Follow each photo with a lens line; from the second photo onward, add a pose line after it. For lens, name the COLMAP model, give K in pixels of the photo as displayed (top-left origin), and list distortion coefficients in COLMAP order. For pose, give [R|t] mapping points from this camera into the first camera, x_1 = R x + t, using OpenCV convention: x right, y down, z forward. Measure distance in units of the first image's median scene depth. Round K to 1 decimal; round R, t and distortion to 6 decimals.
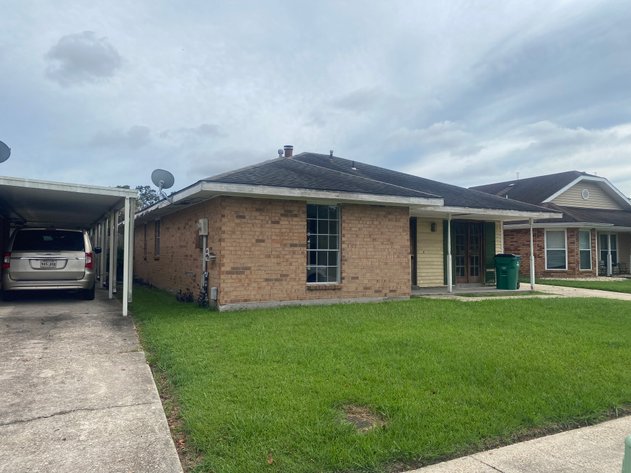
lens RADIAL K [[489.8, 0, 318.5], [0, 489.8, 235.5], [0, 0, 1]] dist [0.032822, -0.010751]
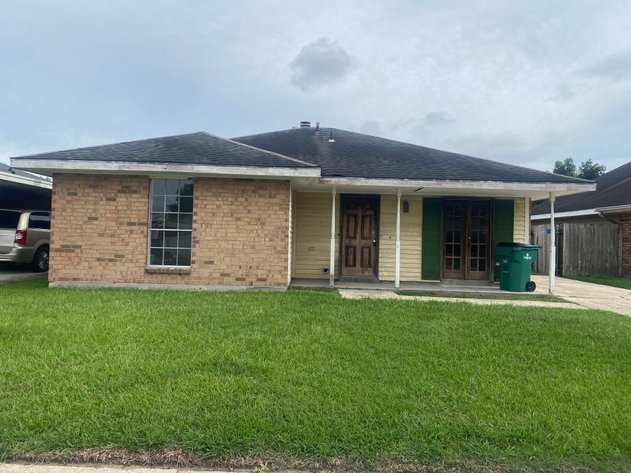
lens RADIAL K [[489.8, 0, 318.5], [0, 489.8, 235.5], [0, 0, 1]] dist [0.032822, -0.010751]
pose [[0.891861, 0.016211, -0.452019, 0.652021], [-0.006553, 0.999716, 0.022924, 0.017359], [0.452263, -0.017484, 0.891713, 0.309596]]
